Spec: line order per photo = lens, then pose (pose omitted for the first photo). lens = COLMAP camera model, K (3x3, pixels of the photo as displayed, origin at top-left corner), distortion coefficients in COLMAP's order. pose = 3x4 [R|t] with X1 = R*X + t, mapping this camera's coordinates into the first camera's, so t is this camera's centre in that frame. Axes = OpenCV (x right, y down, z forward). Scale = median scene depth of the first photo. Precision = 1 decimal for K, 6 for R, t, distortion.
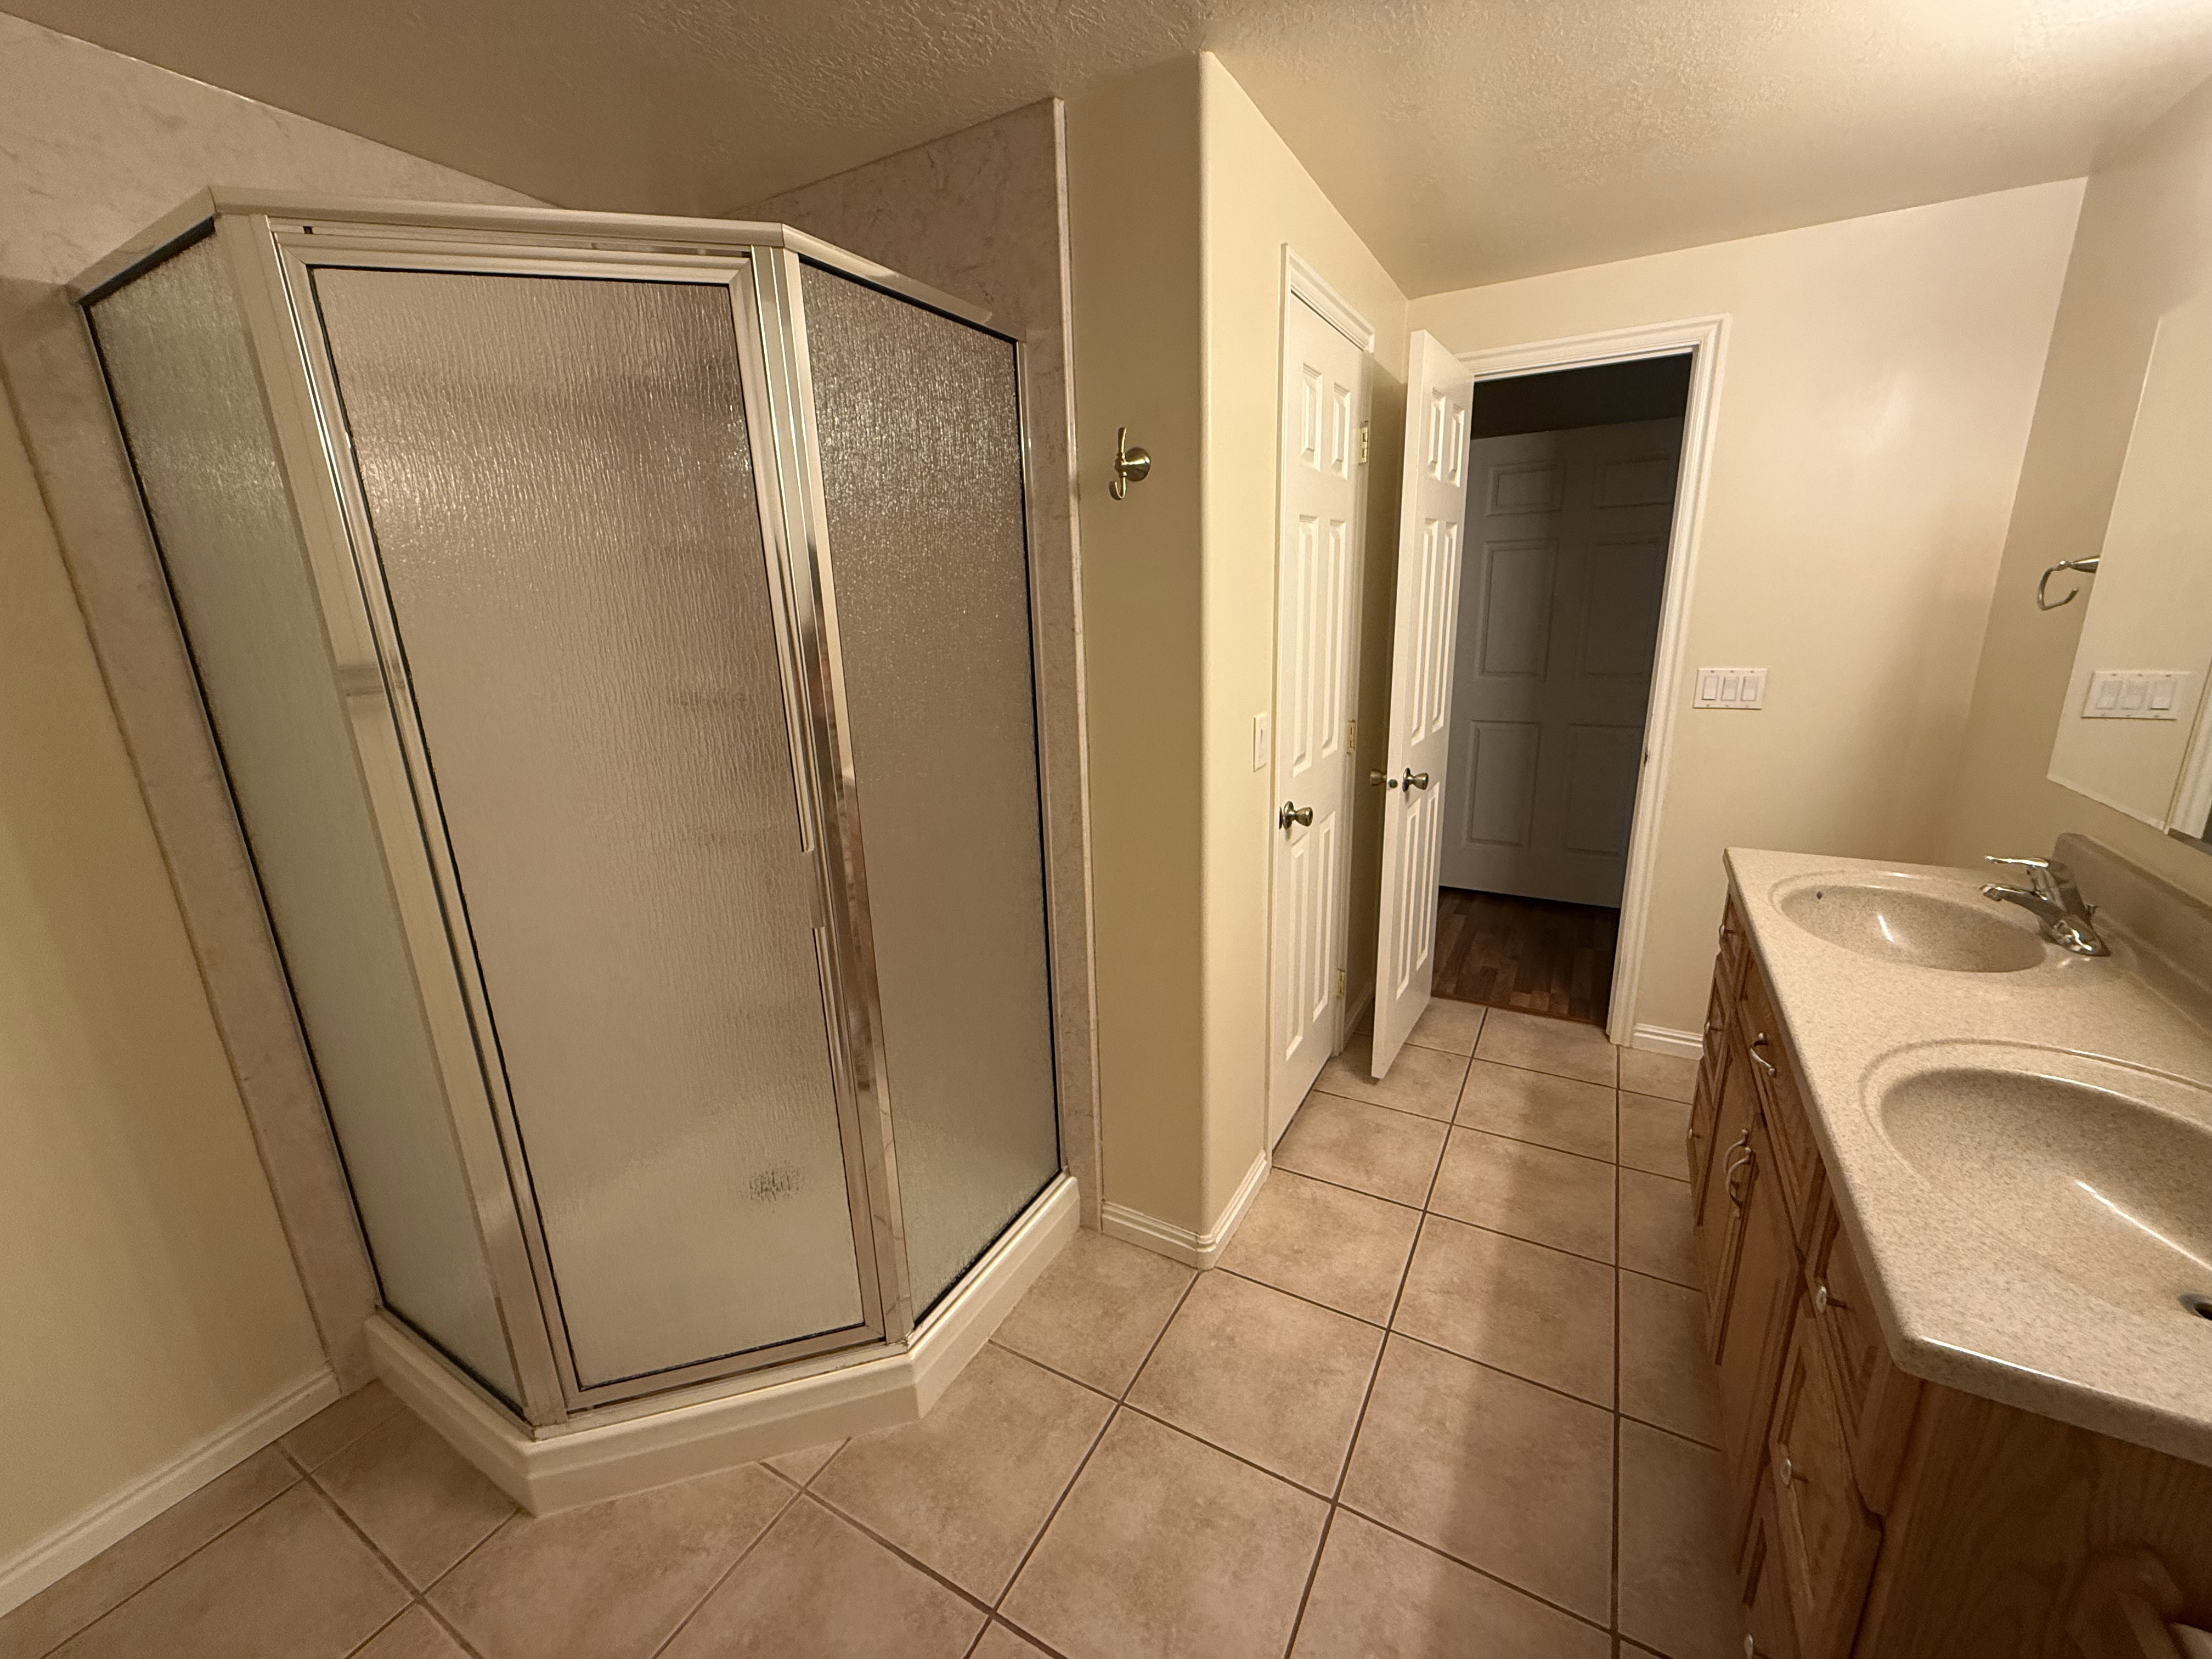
lens RADIAL K [[883.4, 0, 1104.3], [0, 883.4, 831.3], [0, 0, 1]] dist [-0.002104, 0.000658]
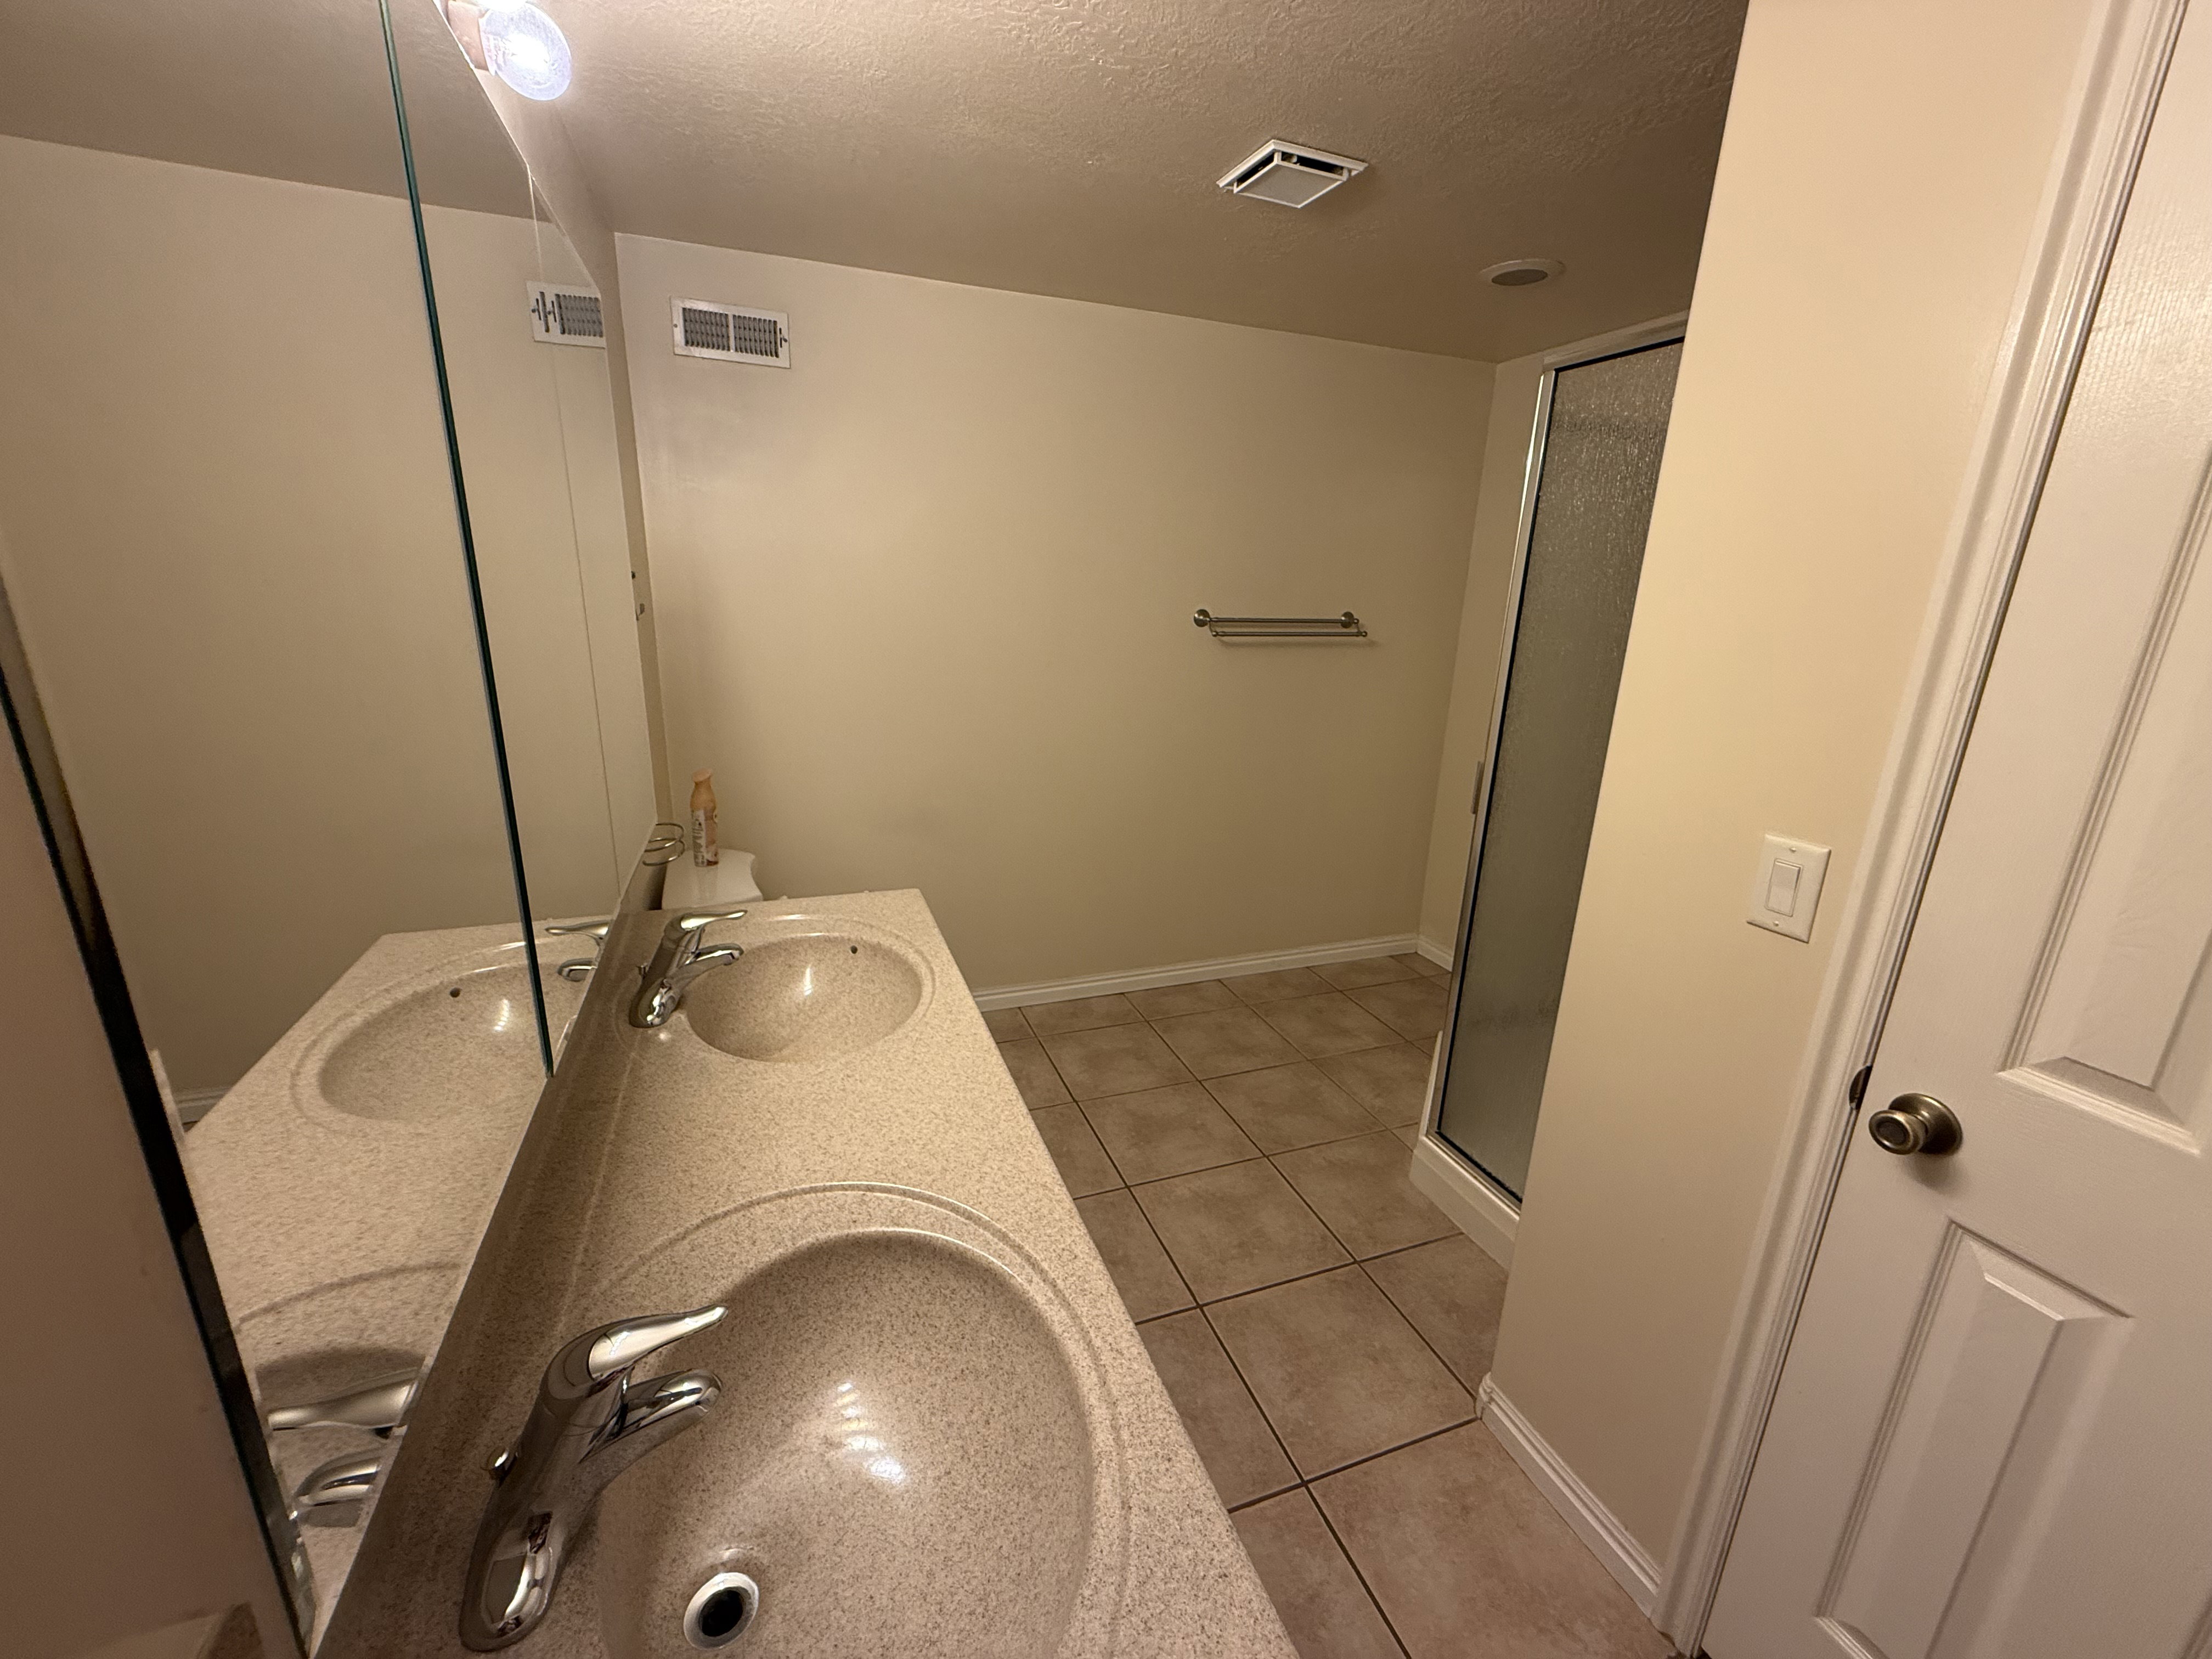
lens RADIAL K [[883.4, 0, 1106.4], [0, 883.4, 829.6], [0, 0, 1]] dist [-0.002104, 0.000658]
pose [[-0.640206, 0.218154, -0.736577, 1.066936], [-0.216235, 0.868887, 0.445284, -0.361571], [0.737143, 0.444347, -0.509094, 1.160962]]
